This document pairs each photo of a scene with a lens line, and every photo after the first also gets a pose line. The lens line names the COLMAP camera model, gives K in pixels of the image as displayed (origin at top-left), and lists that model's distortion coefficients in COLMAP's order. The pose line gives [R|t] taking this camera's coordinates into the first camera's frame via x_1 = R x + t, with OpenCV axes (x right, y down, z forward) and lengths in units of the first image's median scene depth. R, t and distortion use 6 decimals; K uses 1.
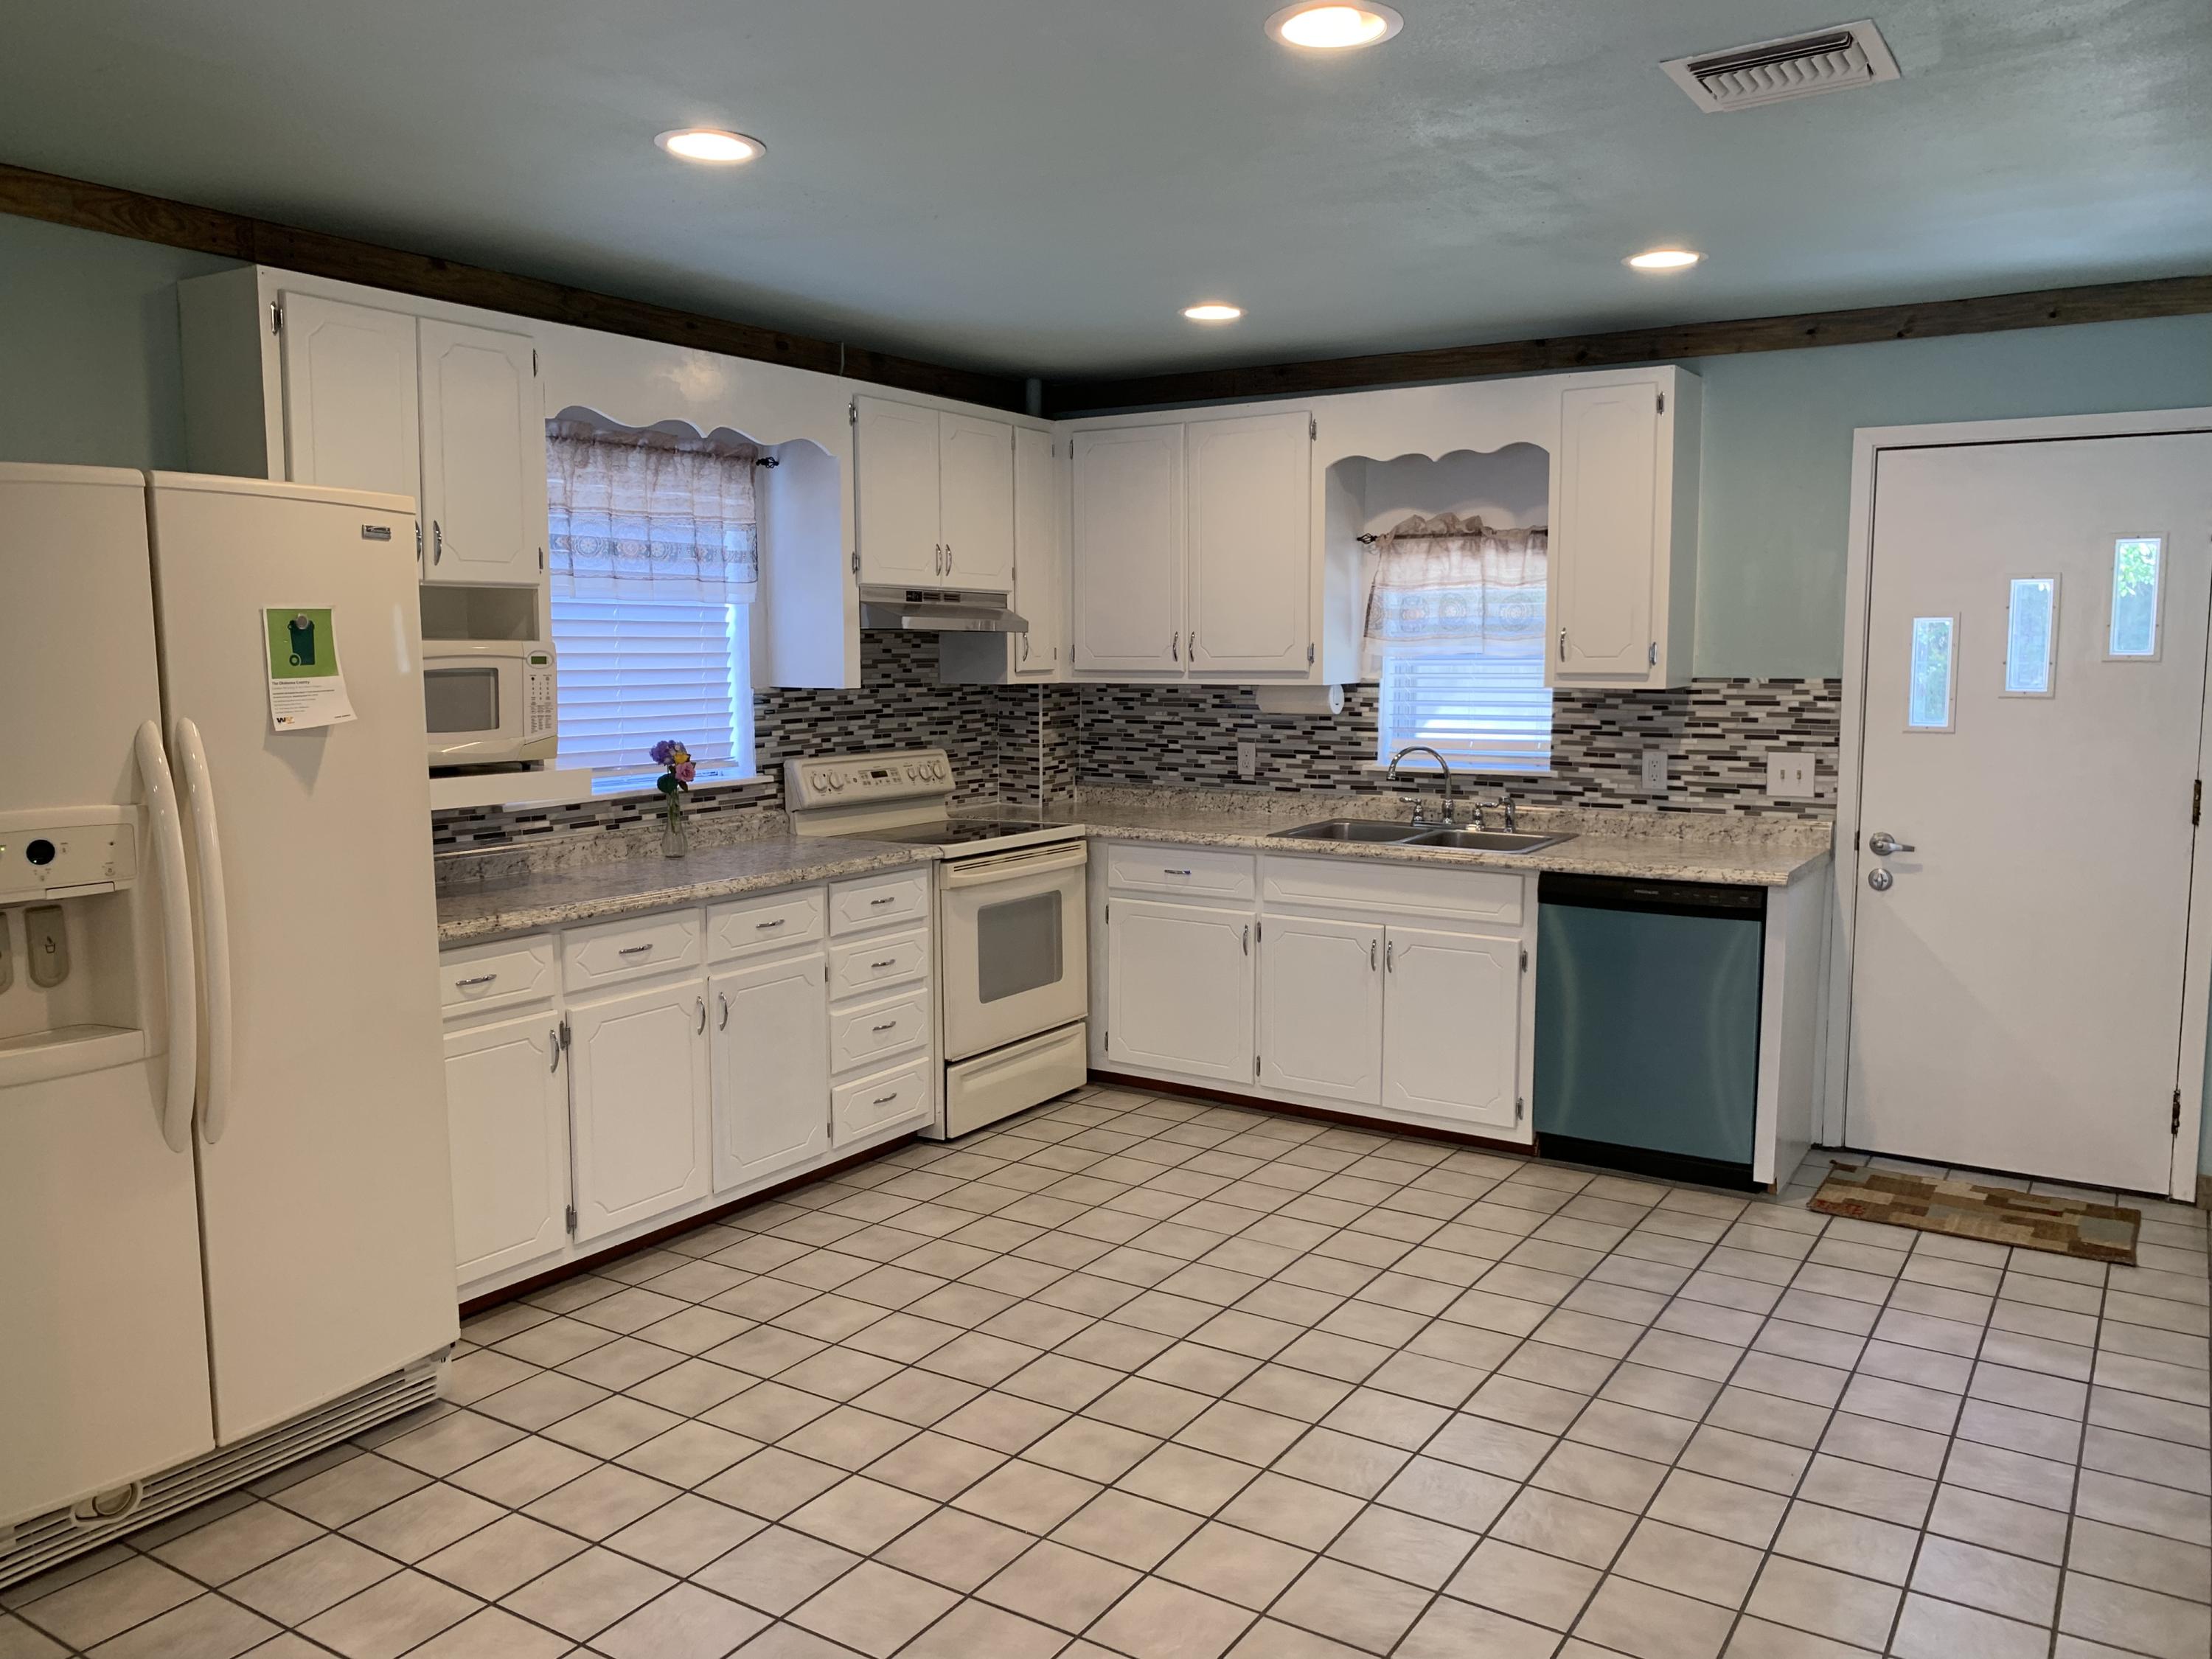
lens RADIAL K [[1708.1, 0, 1101.8], [0, 1708.1, 838.0], [0, 0, 1]] dist [0.029862, -0.032985]
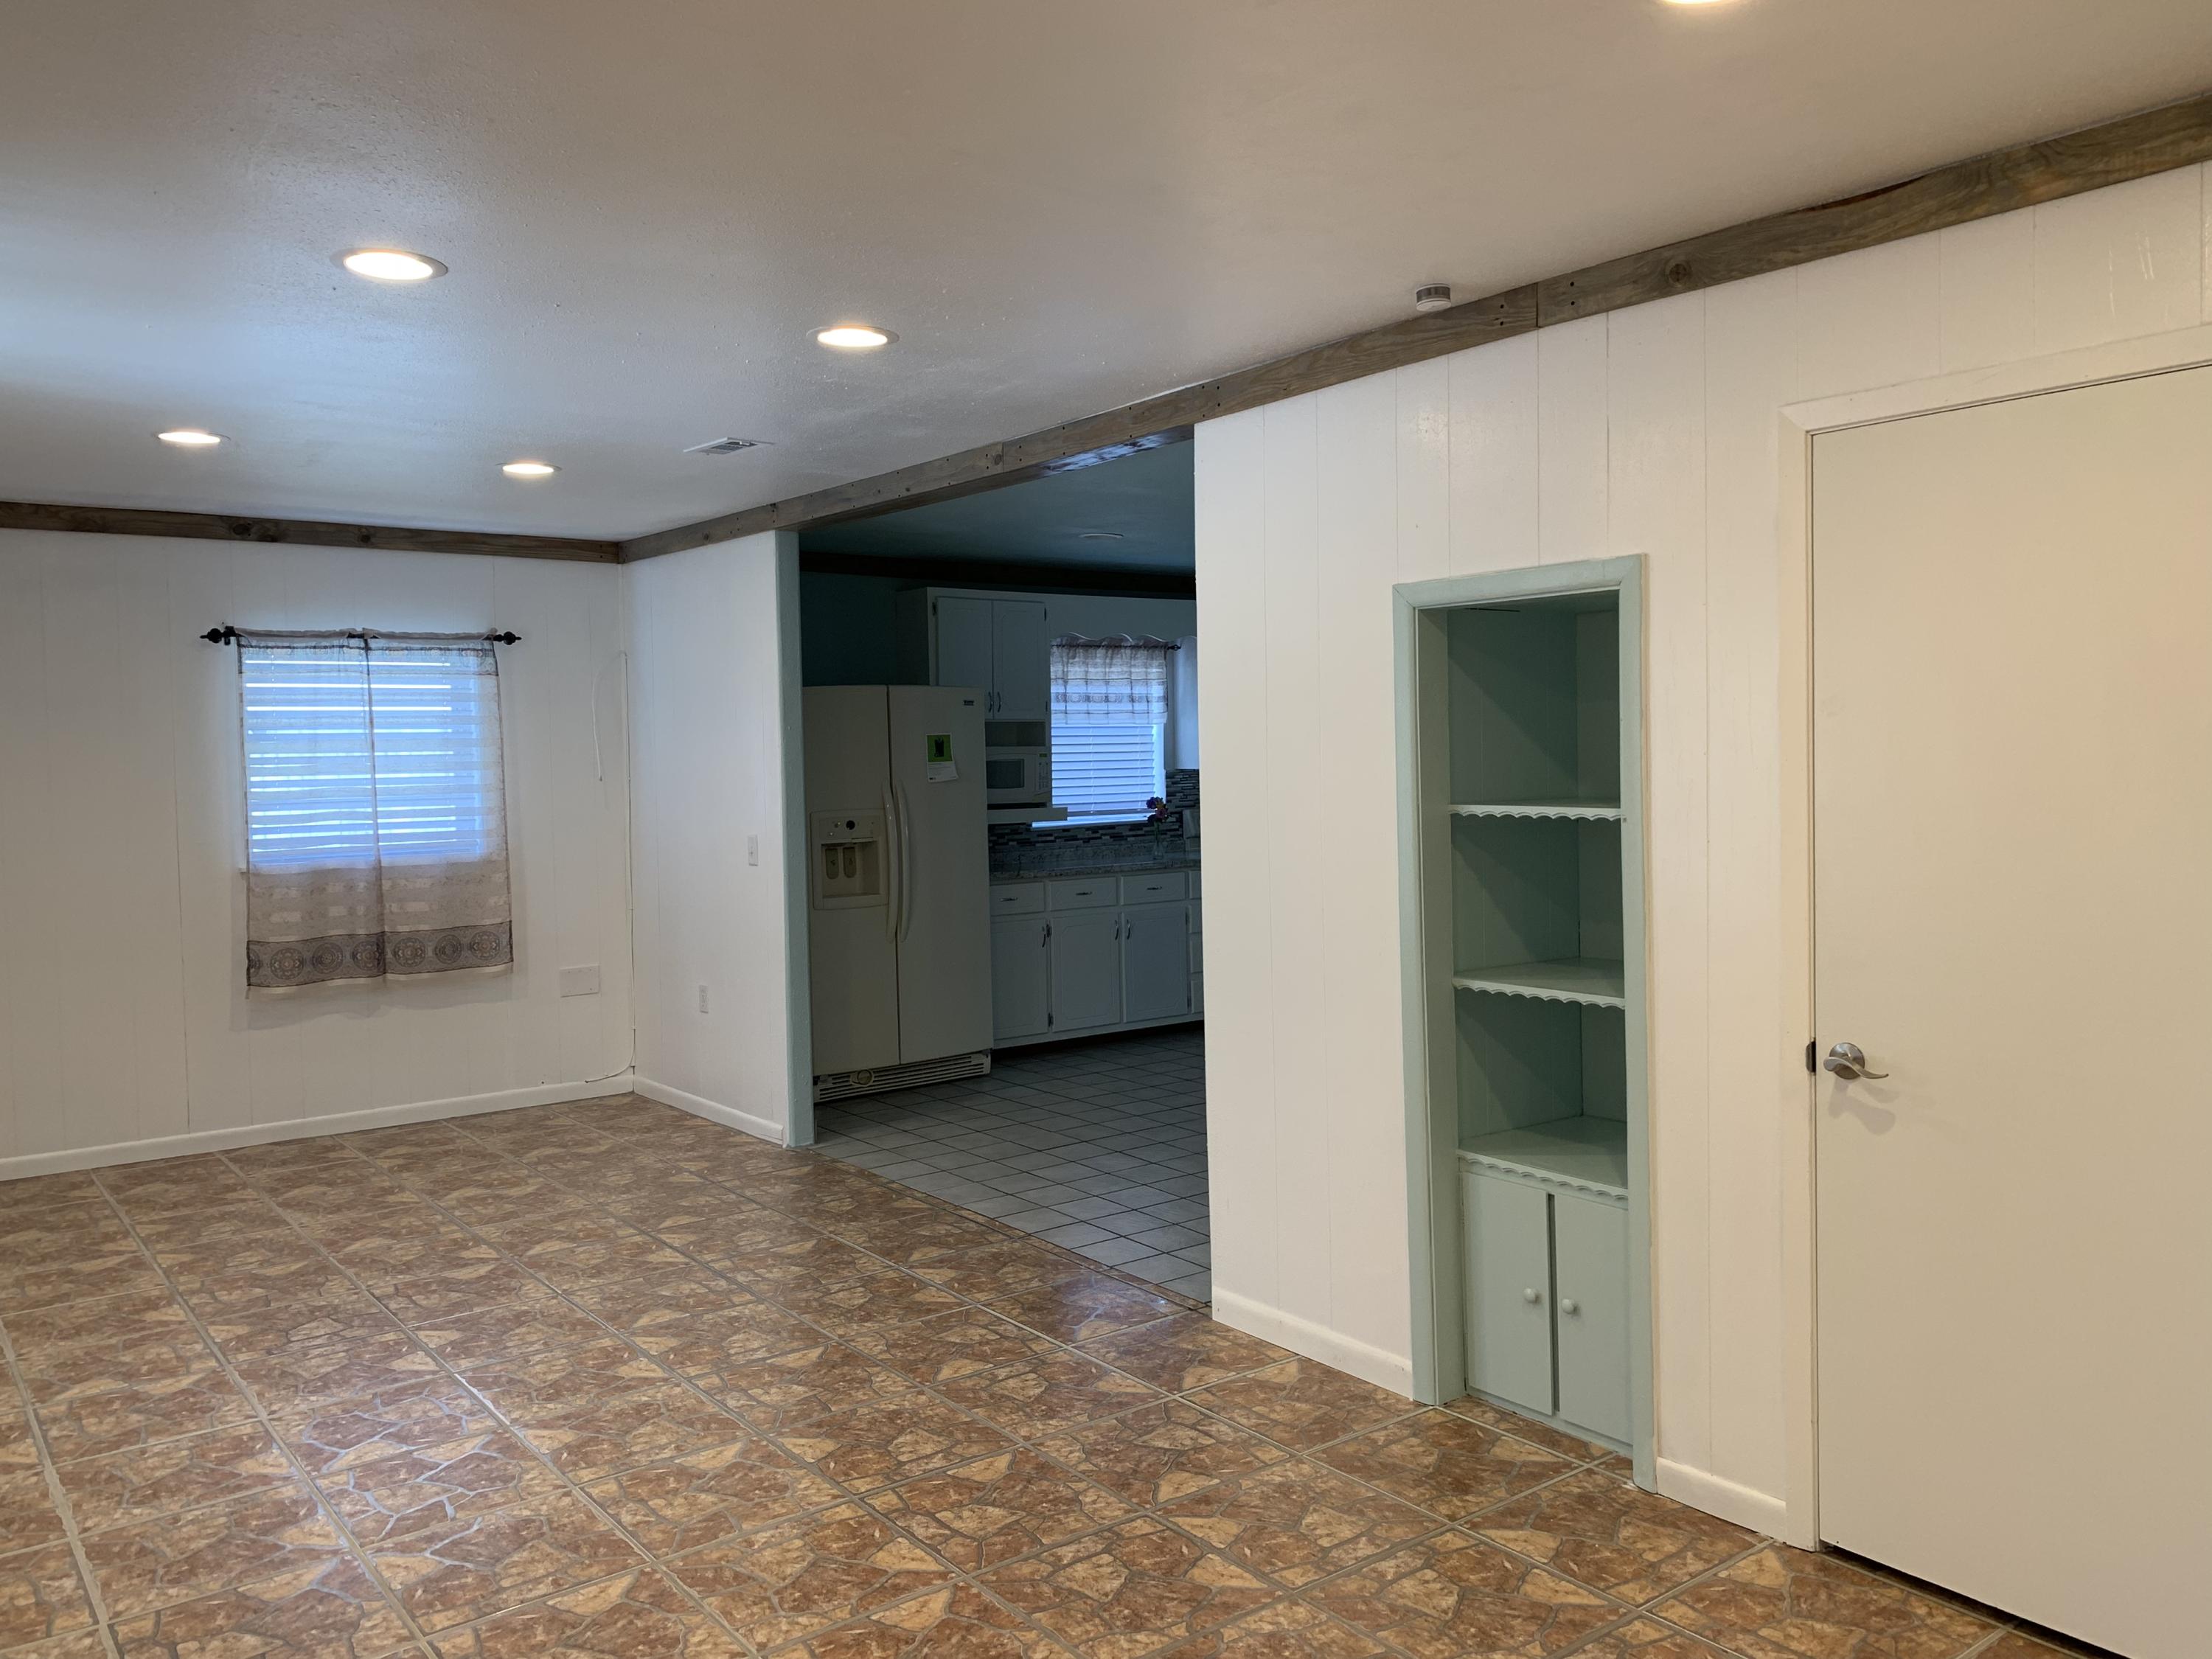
lens RADIAL K [[1708.1, 0, 1111.7], [0, 1708.1, 822.5], [0, 0, 1]] dist [0.029862, -0.032985]
pose [[0.941737, -0.002195, -0.336342, 0.369896], [-0.020756, 0.997694, -0.064628, 0.091077], [0.335708, 0.067844, 0.939520, -0.758729]]
